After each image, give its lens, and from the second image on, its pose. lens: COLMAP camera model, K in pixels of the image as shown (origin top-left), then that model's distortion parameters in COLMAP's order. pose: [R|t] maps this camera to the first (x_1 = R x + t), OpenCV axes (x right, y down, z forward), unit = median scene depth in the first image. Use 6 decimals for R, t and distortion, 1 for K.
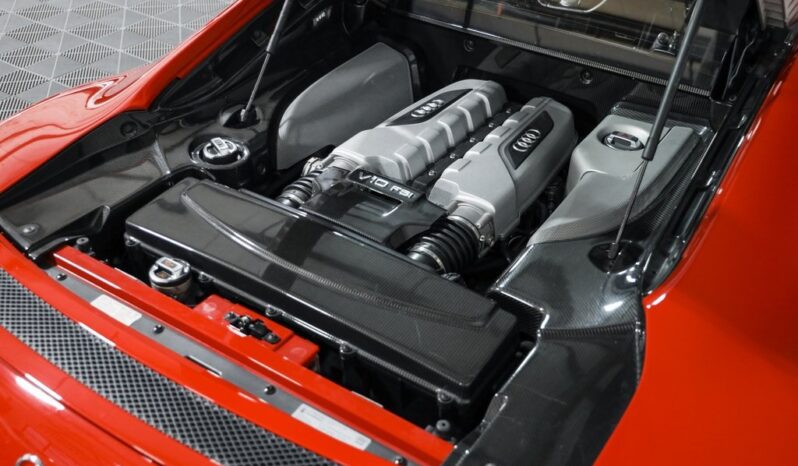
lens RADIAL K [[881.8, 0, 403.3], [0, 881.8, 234.4], [0, 0, 1]] dist [0.023685, 0.000000]
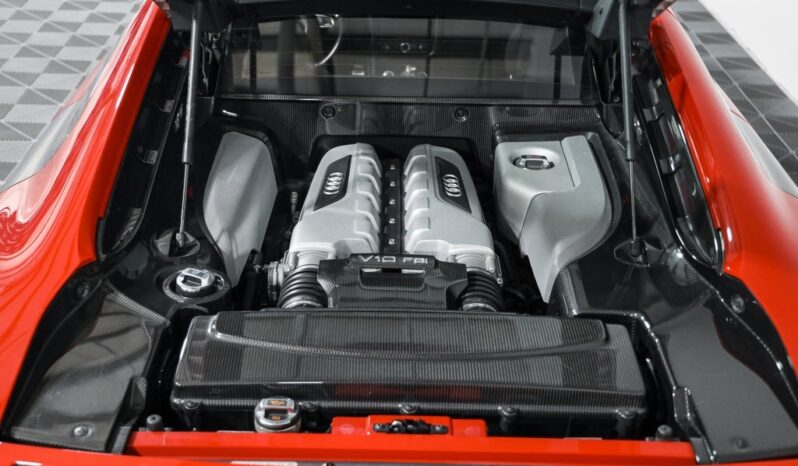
lens RADIAL K [[1048.9, 0, 395.3], [0, 1048.9, 233.7], [0, 0, 1]] dist [0.067551, 0.000000]
pose [[0.823192, -0.270998, 0.498914, -0.531763], [0.318748, 0.947774, -0.011116, -0.063772], [-0.469846, 0.168178, 0.866580, 0.012874]]
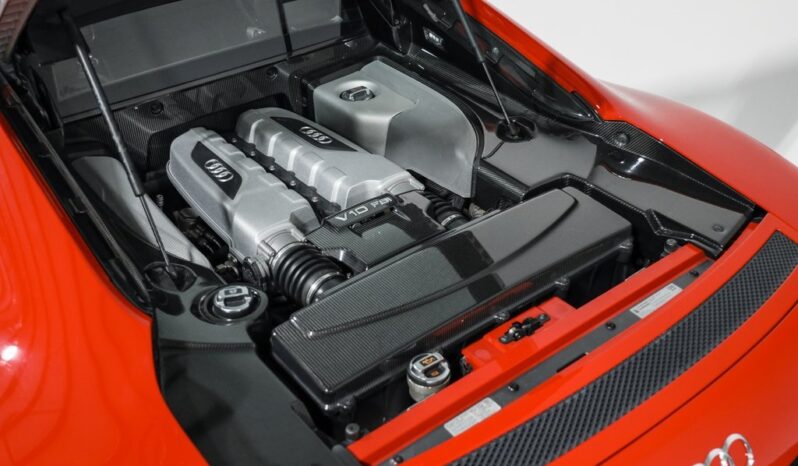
lens RADIAL K [[881.8, 0, 395.8], [0, 881.8, 233.8], [0, 0, 1]] dist [0.023685, 0.000000]
pose [[0.287708, -0.544588, 0.787812, -0.760239], [0.566175, 0.760174, 0.318717, -0.309557], [-0.772444, 0.354342, 0.527041, 0.412398]]
